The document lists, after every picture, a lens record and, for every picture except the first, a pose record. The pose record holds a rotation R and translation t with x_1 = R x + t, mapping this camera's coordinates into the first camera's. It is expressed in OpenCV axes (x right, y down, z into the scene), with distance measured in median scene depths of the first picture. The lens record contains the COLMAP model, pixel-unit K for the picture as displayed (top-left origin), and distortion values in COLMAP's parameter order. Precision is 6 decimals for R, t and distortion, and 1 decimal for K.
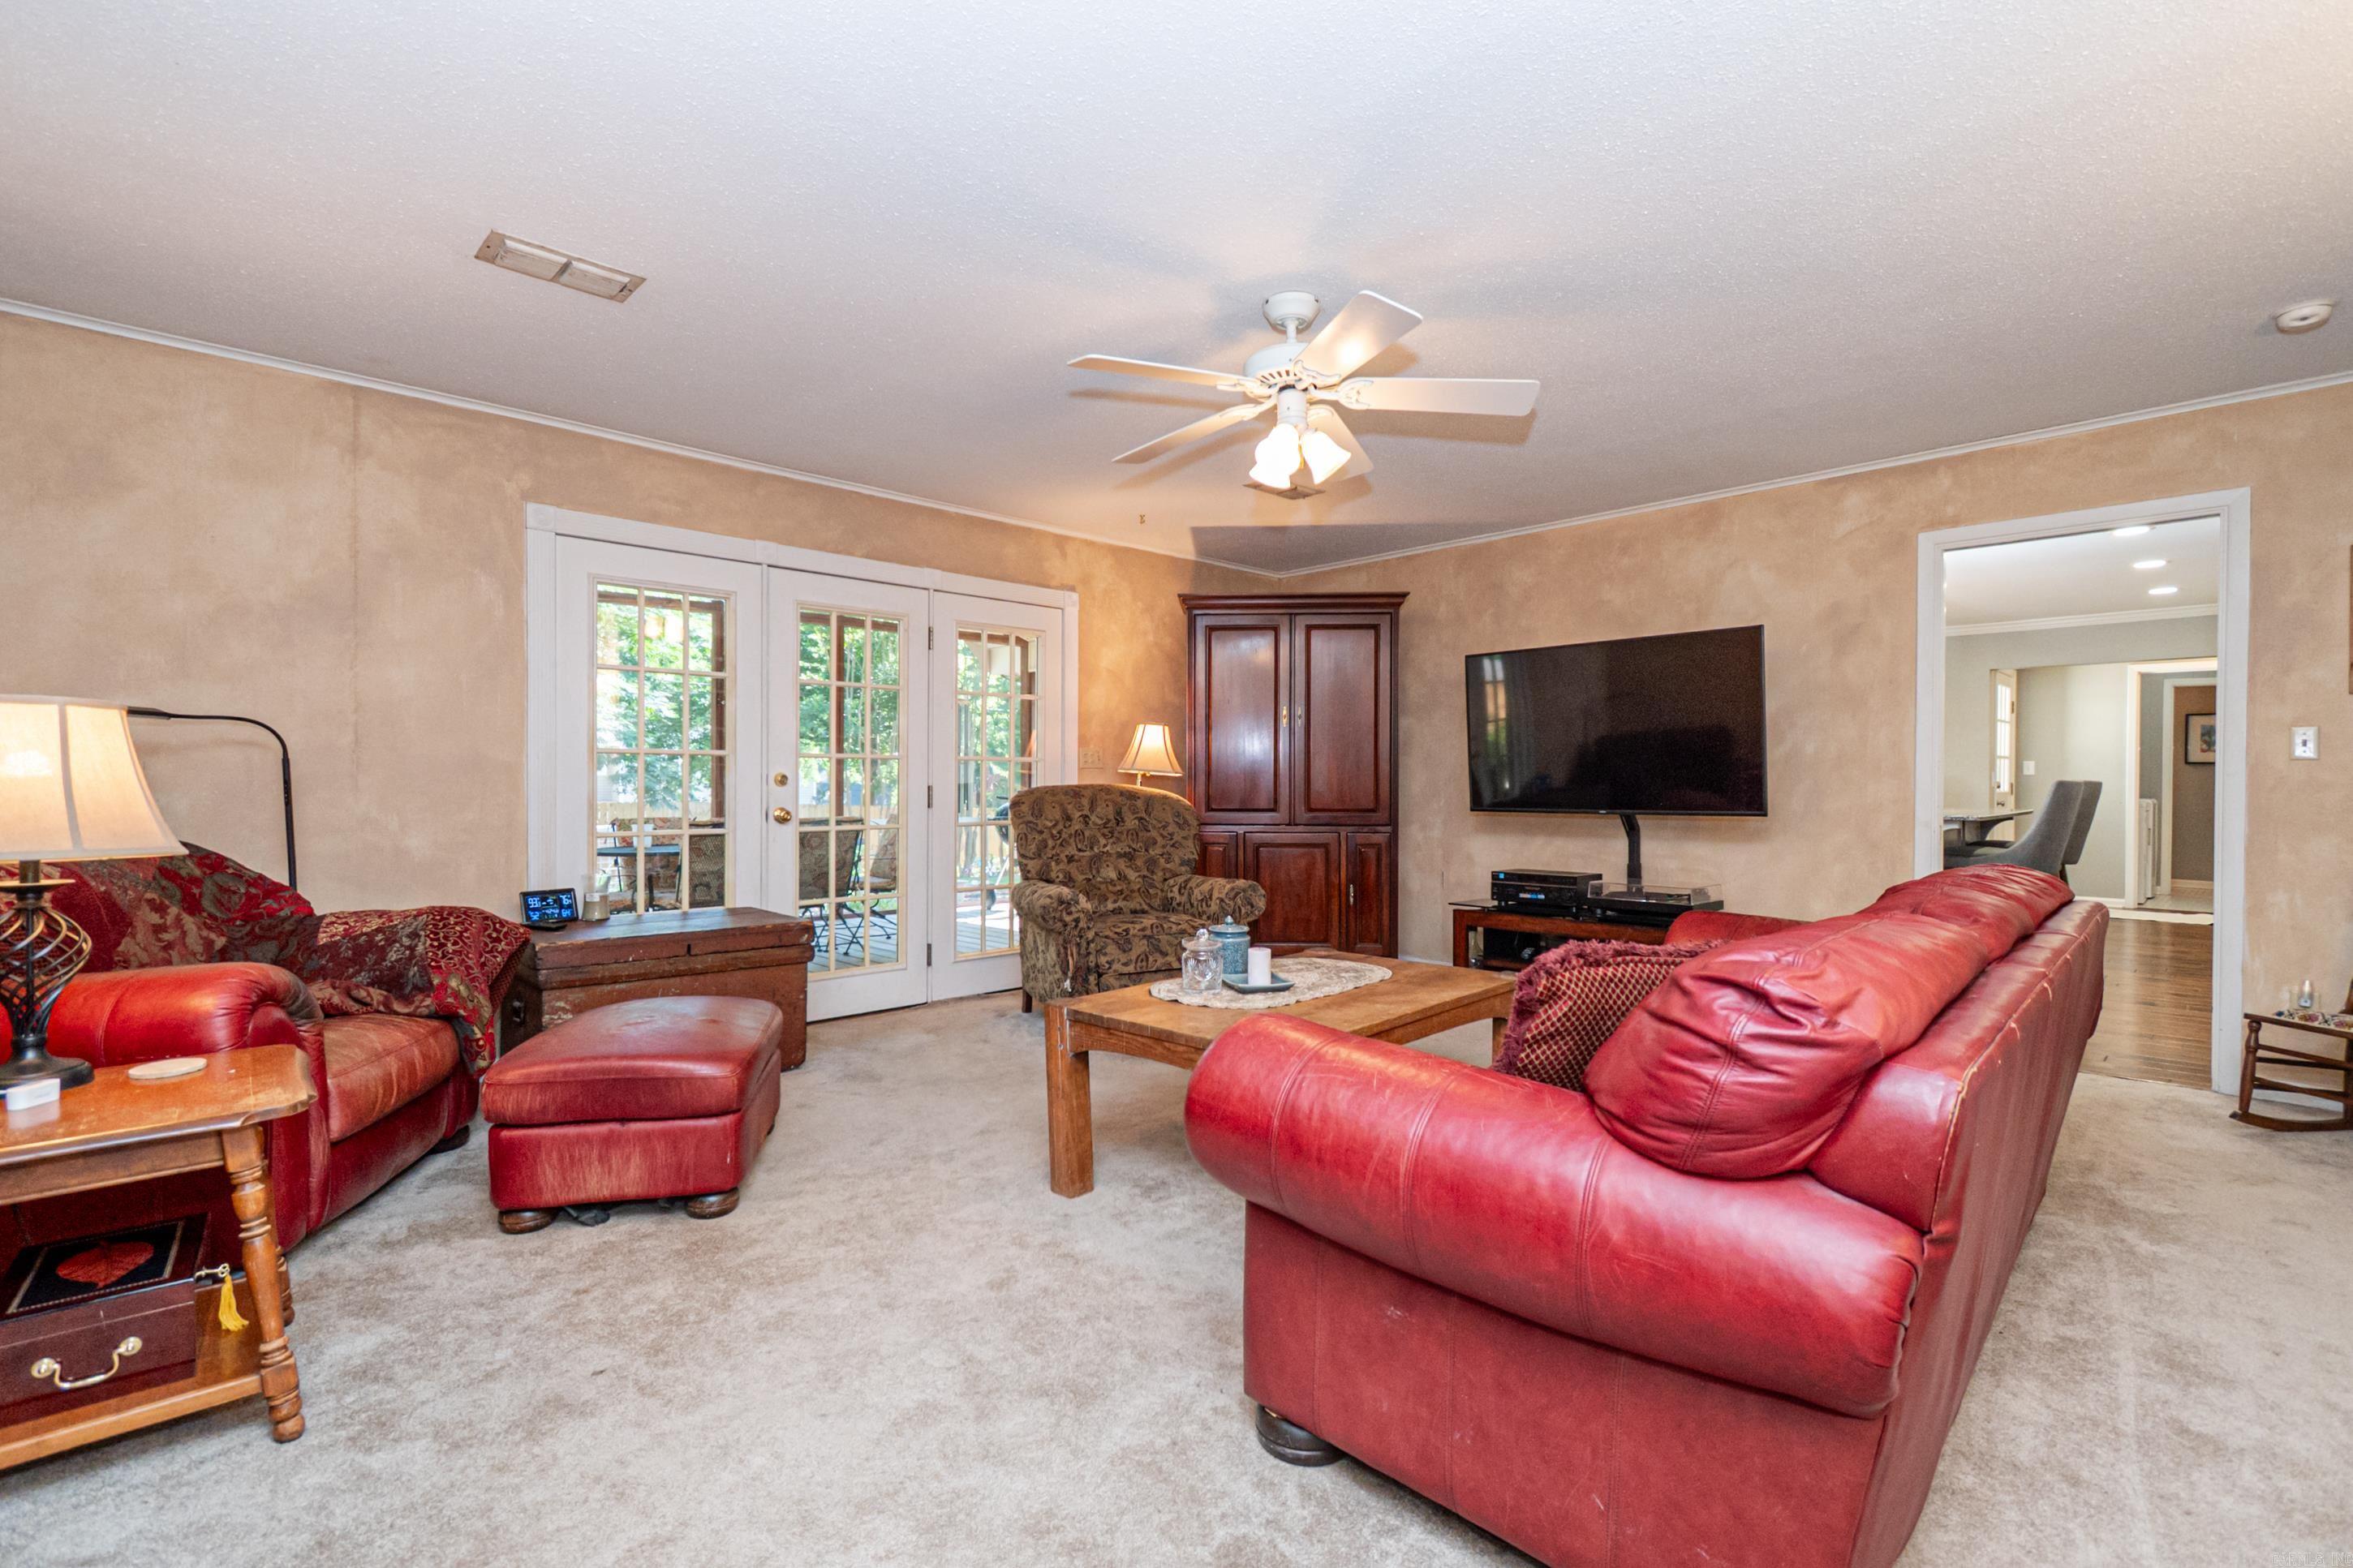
lens RADIAL K [[1048.6, 0, 1182.2], [0, 1048.6, 785.6], [0, 0, 1]] dist [0.014290, -0.007768]
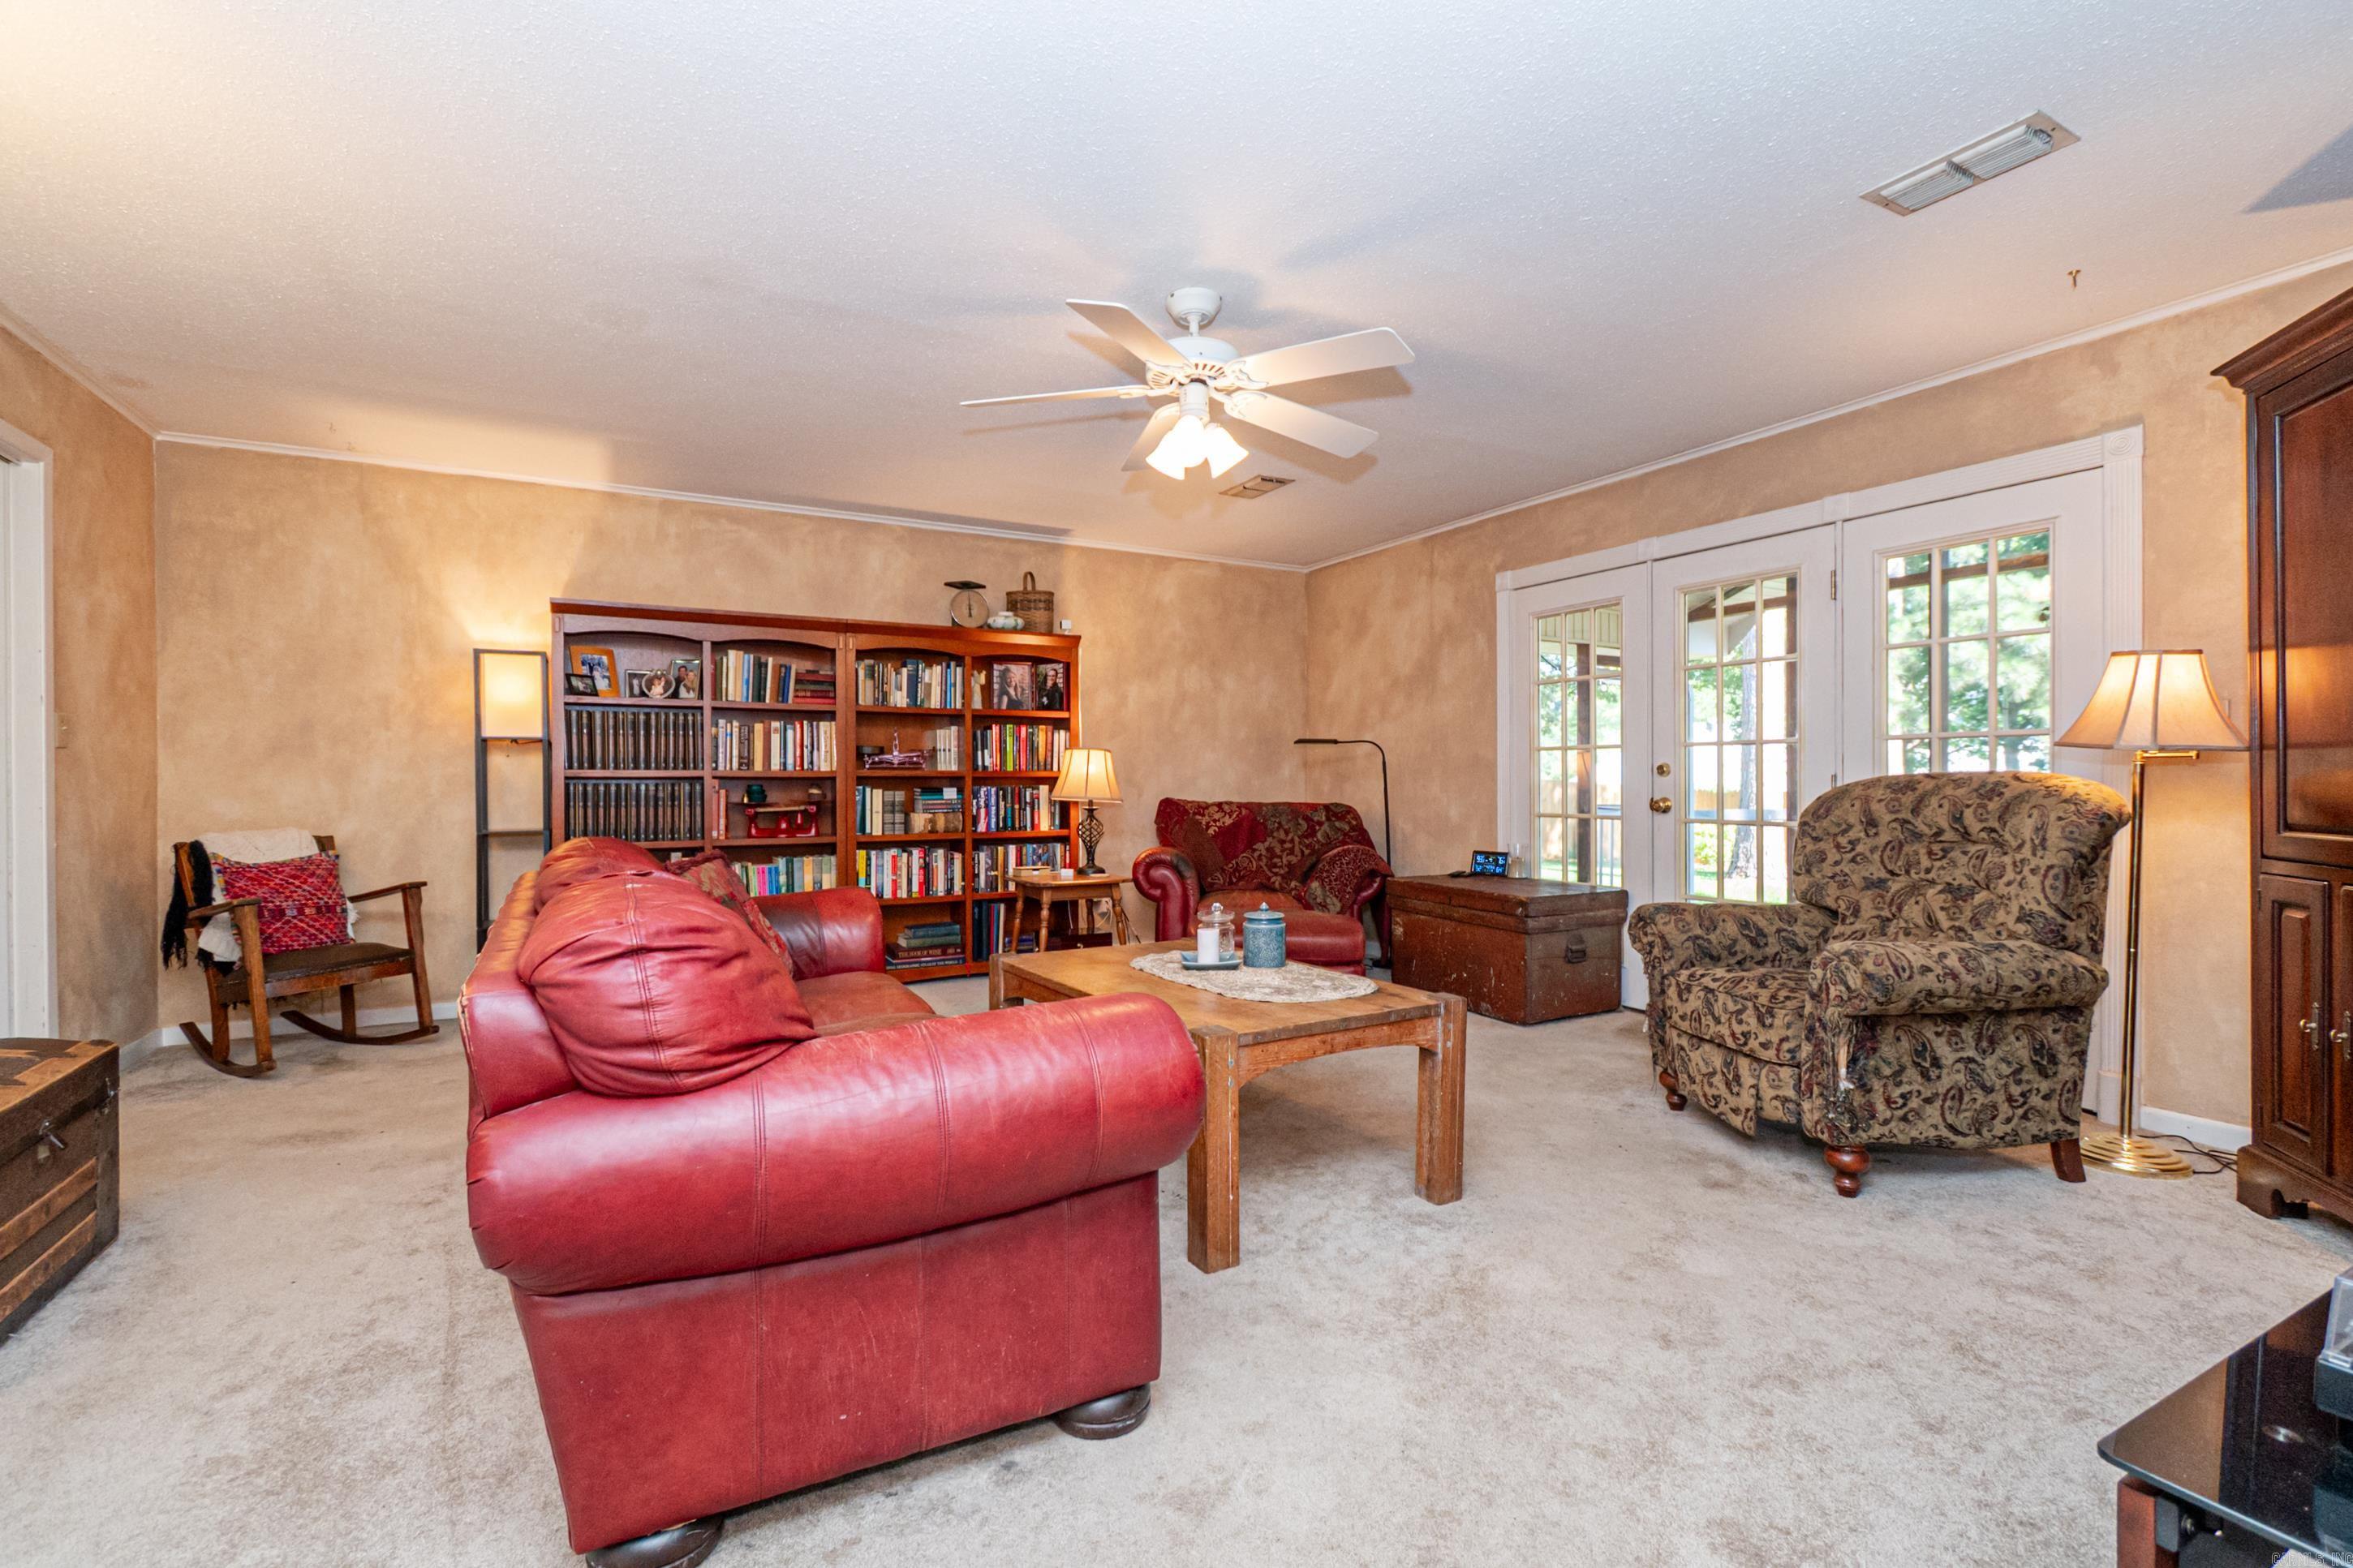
lens RADIAL K [[1048.6, 0, 1182.2], [0, 1048.6, 785.6], [0, 0, 1]] dist [0.014290, -0.007768]
pose [[-0.255224, 0.006699, -0.966859, 0.737873], [0.003995, 0.999975, 0.005874, 0.002049], [0.966874, -0.002363, -0.255244, 0.841735]]
